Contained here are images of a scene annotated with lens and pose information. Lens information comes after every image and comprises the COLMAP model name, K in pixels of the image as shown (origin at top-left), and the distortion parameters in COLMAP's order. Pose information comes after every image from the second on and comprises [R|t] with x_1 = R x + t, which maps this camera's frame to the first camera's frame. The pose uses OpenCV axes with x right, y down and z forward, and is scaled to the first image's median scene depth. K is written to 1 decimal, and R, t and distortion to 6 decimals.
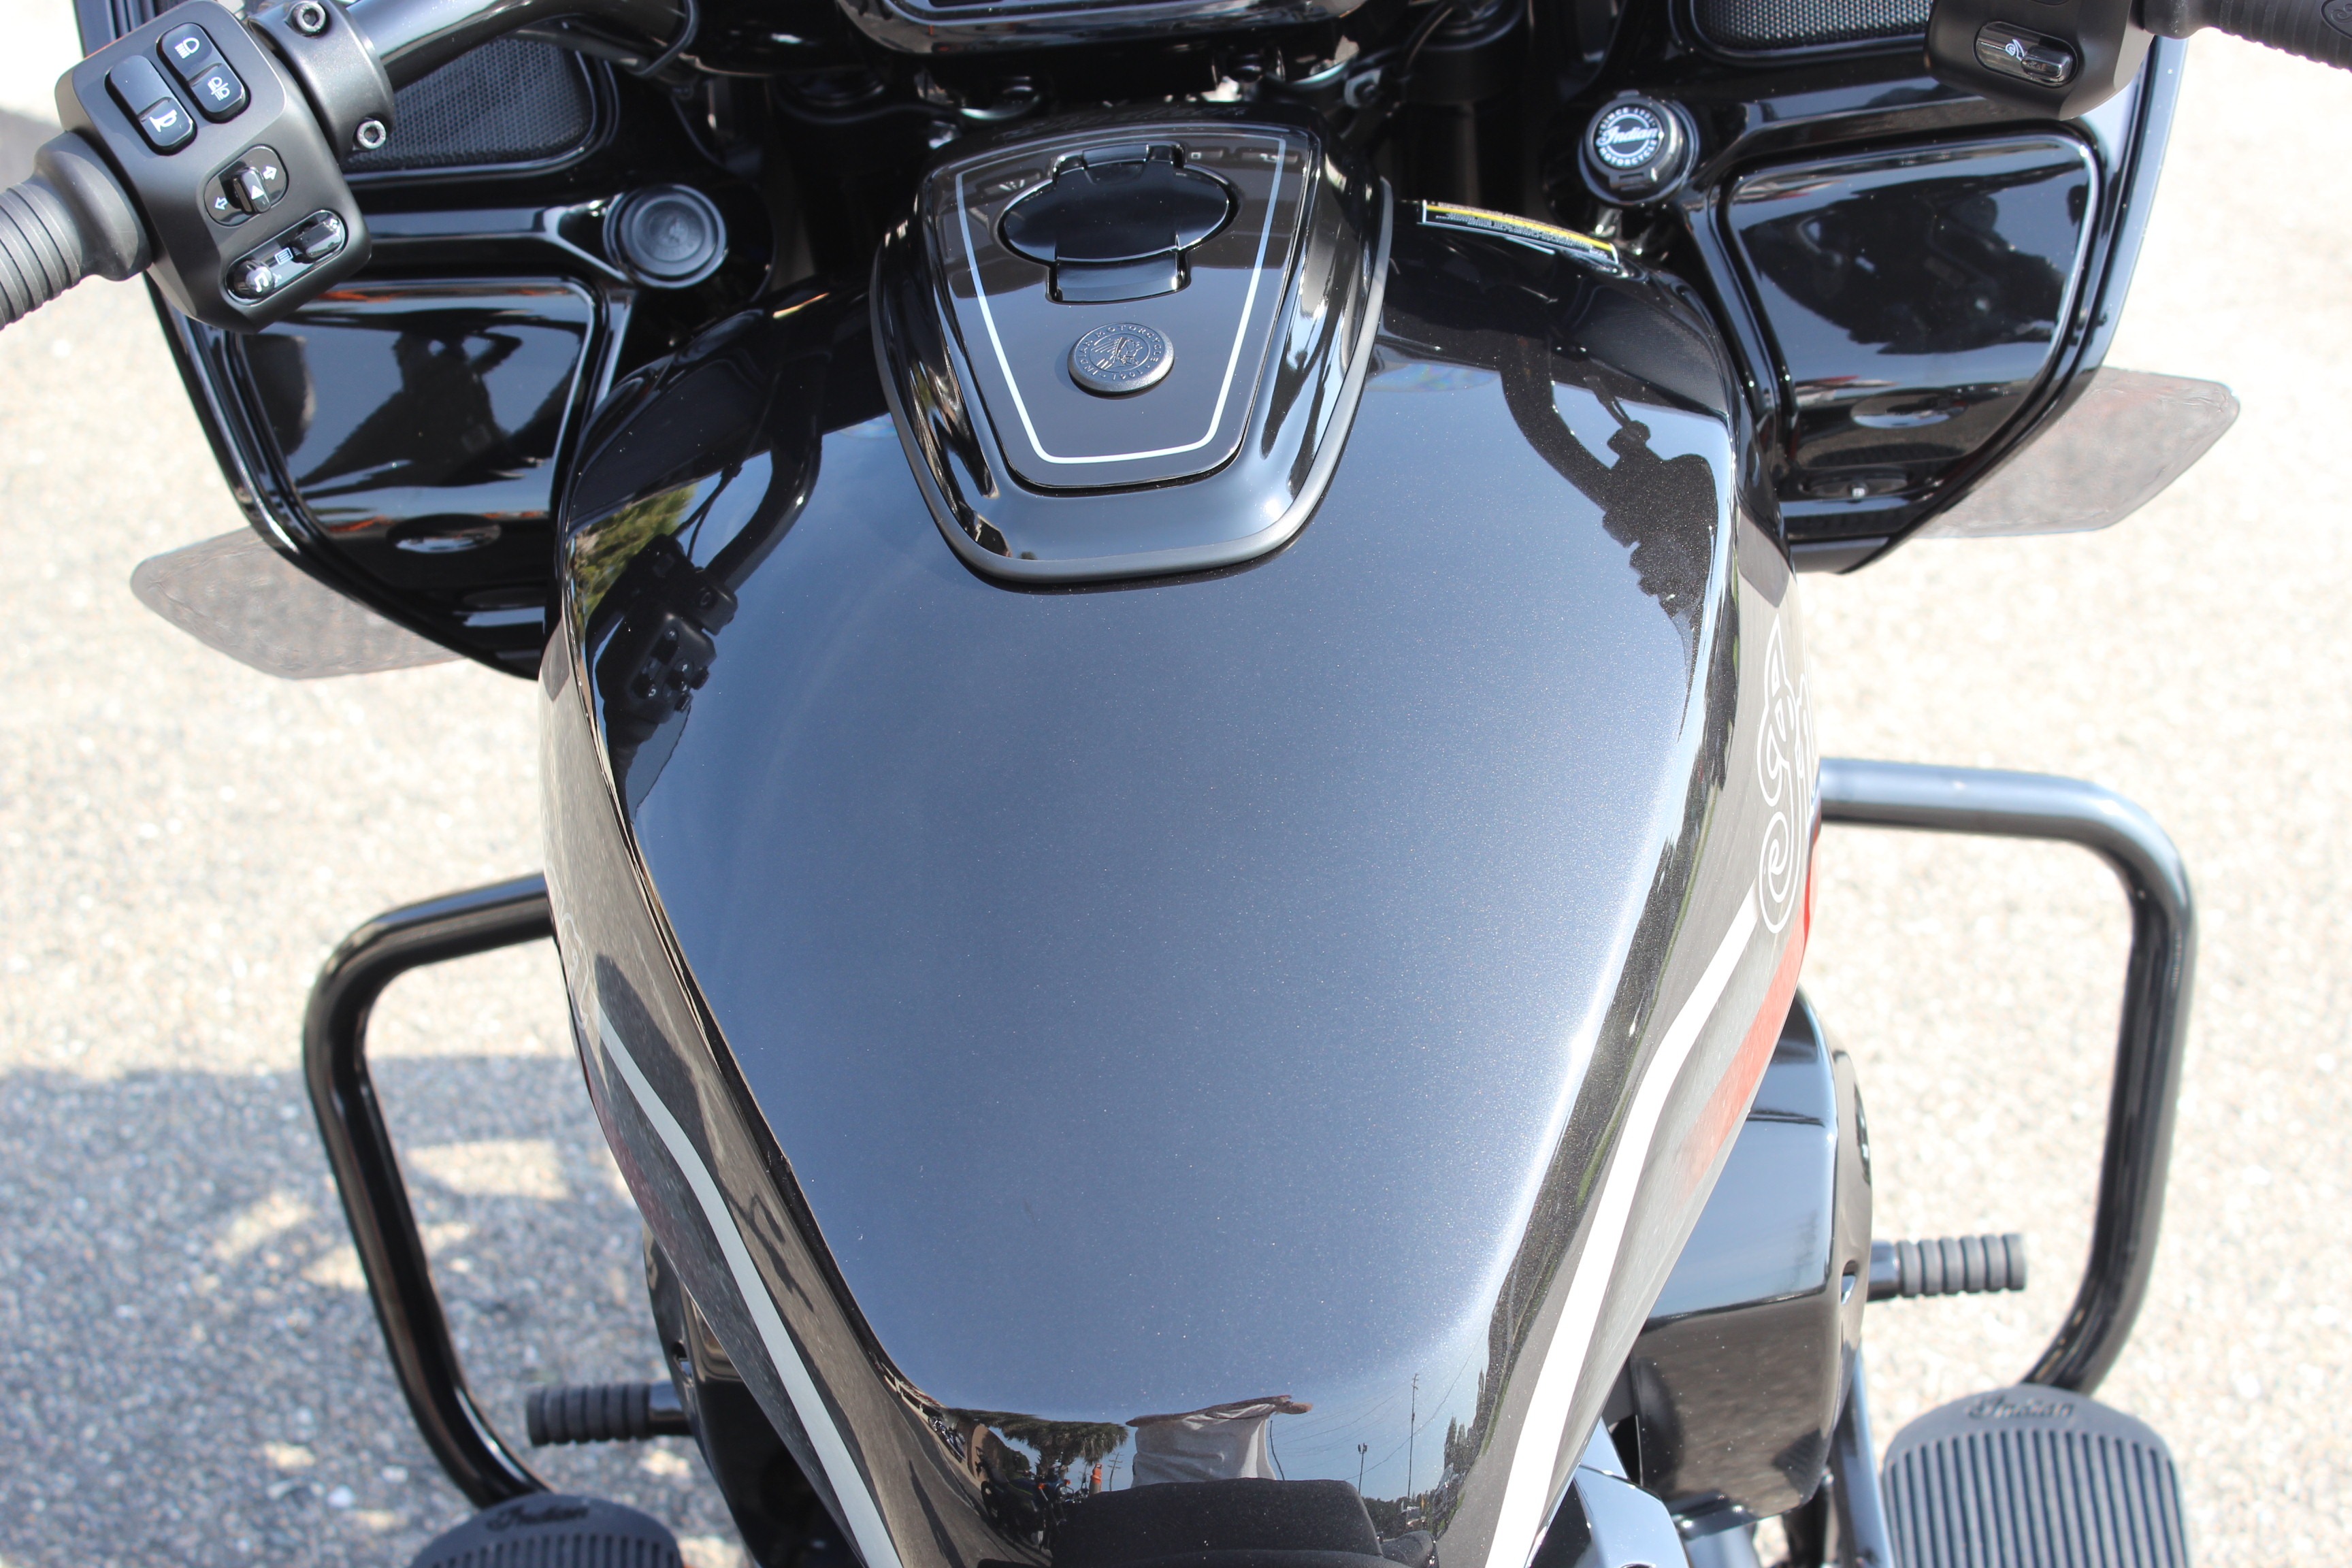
lens RADIAL K [[4023.7, 0, 1175.4], [0, 4023.7, 761.1], [0, 0, 1]] dist [-0.027478, 0.000000]
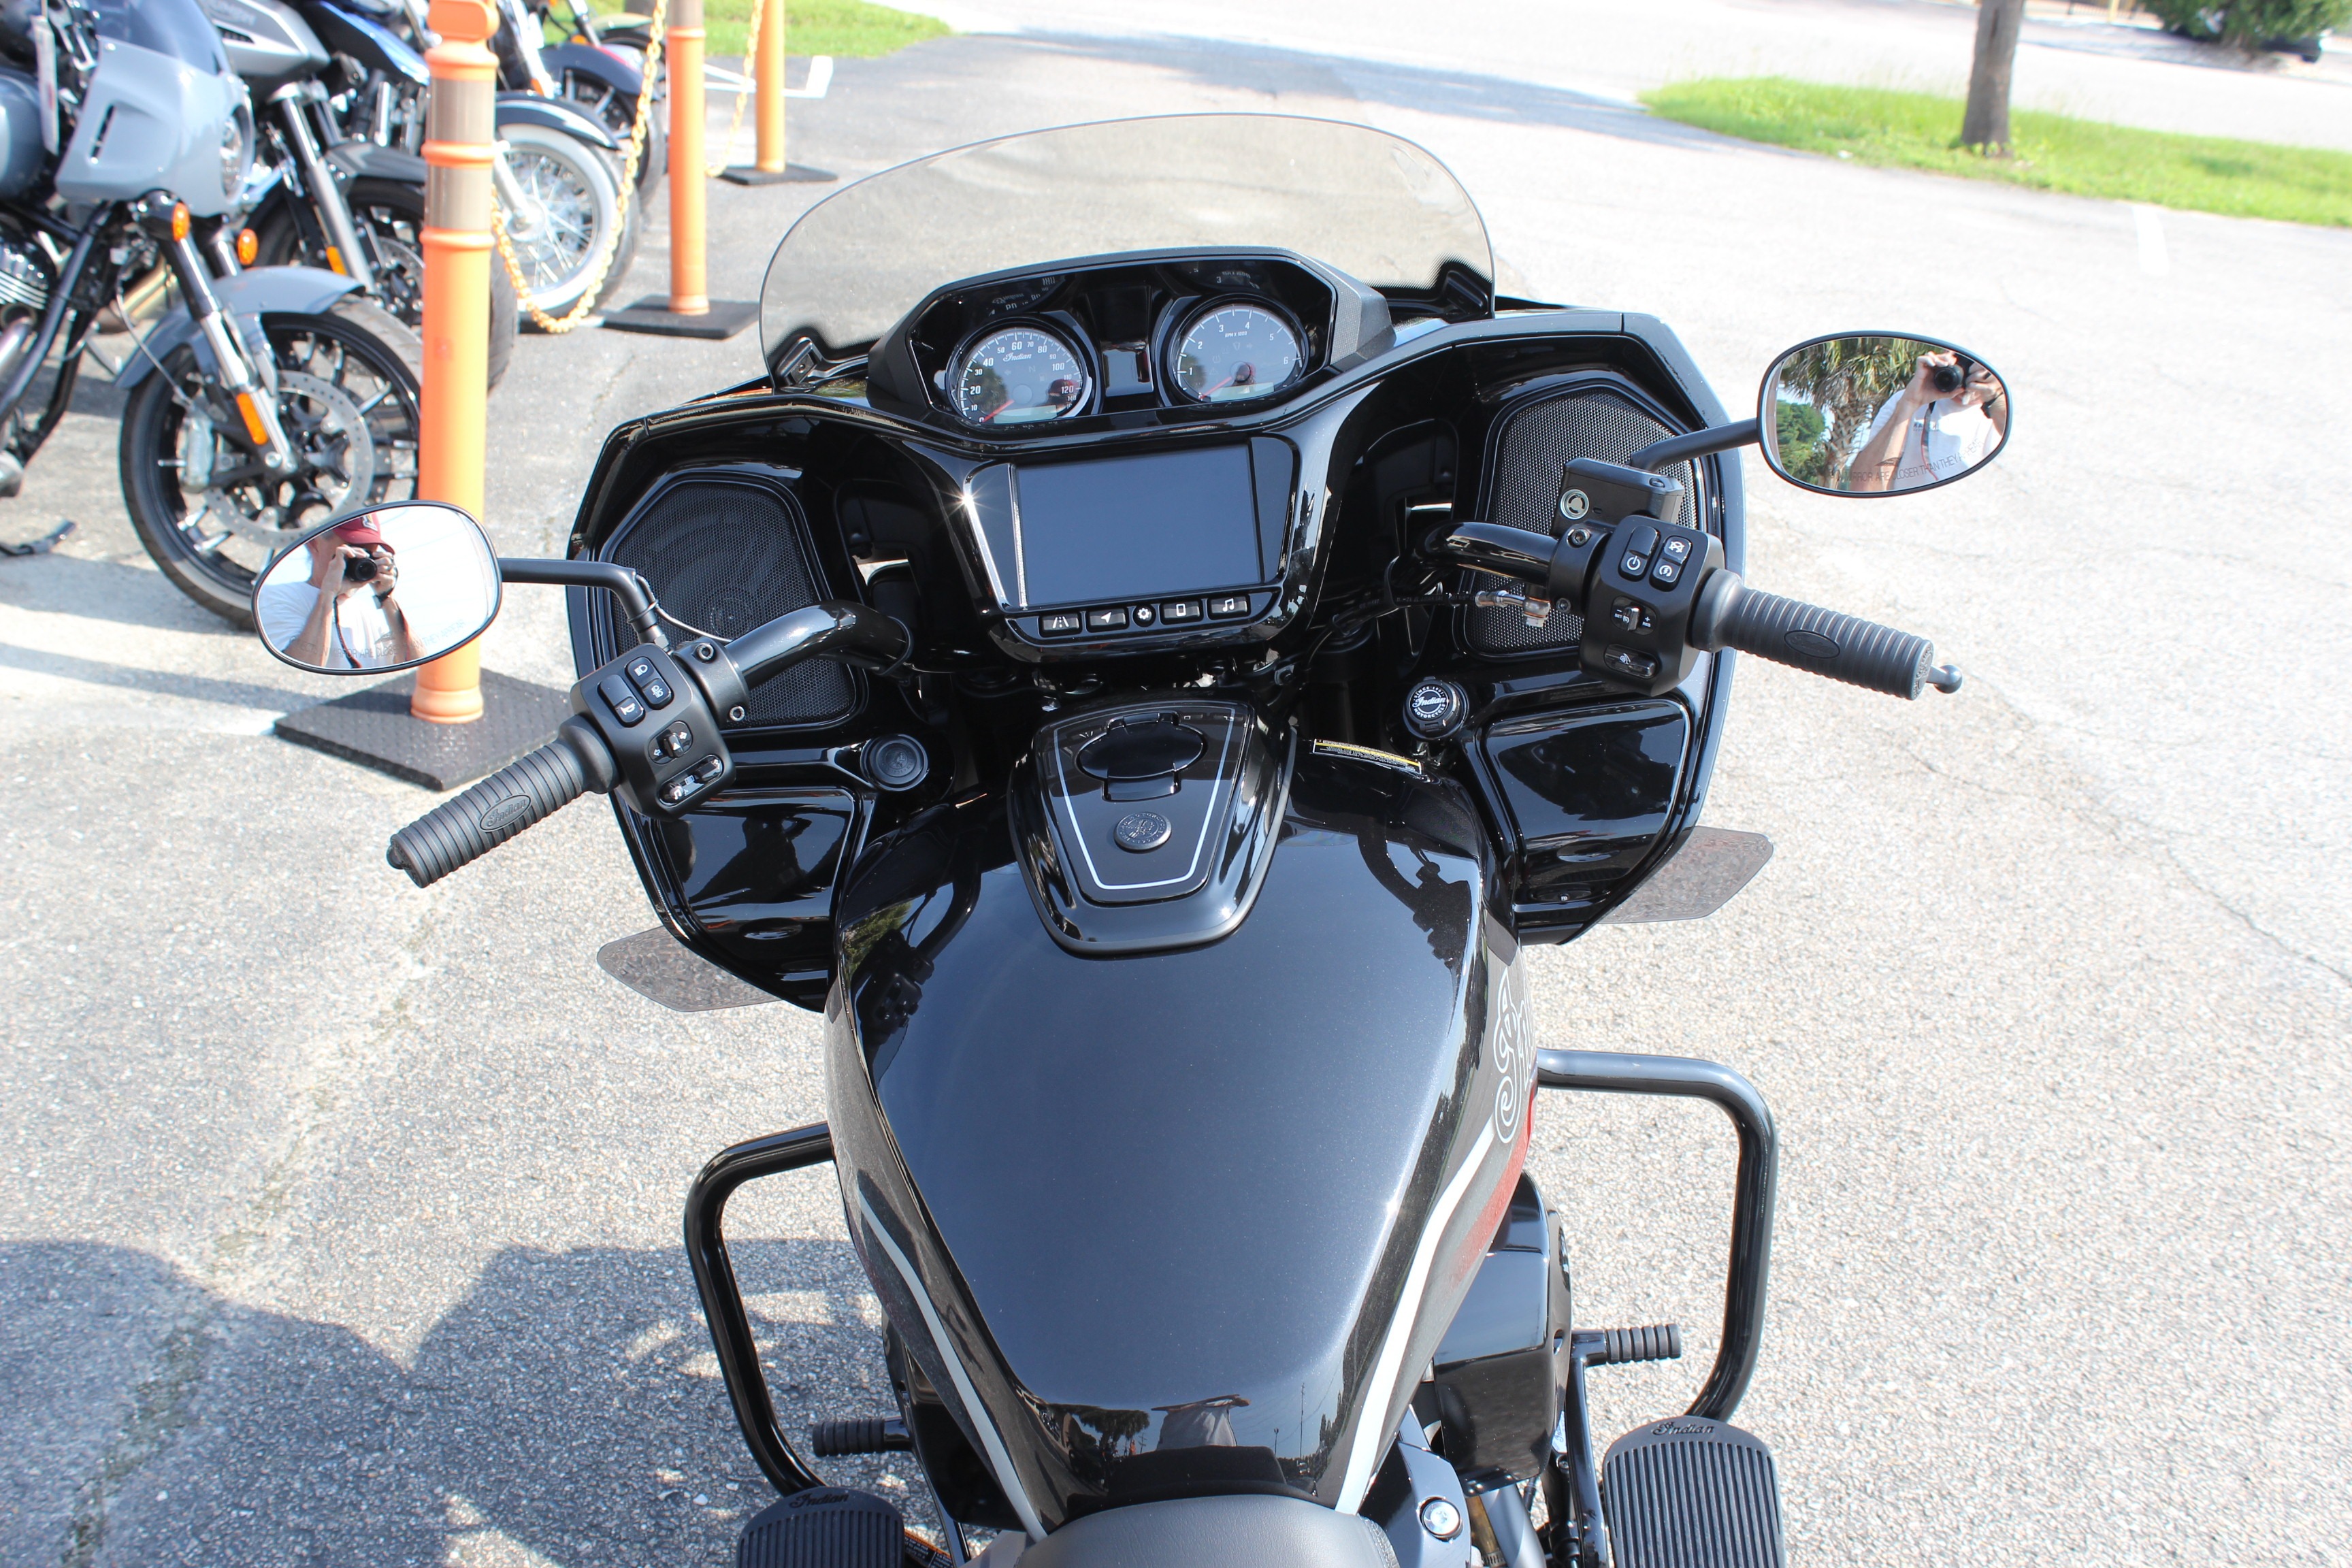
lens RADIAL K [[2516.3, 0, 1154.7], [0, 2516.3, 759.1], [0, 0, 1]] dist [-0.103432, 0.000000]
pose [[0.999723, -0.011063, -0.020755, 0.012755], [0.008467, 0.992584, -0.121264, 0.005046], [0.021943, 0.121055, 0.992403, -0.113296]]
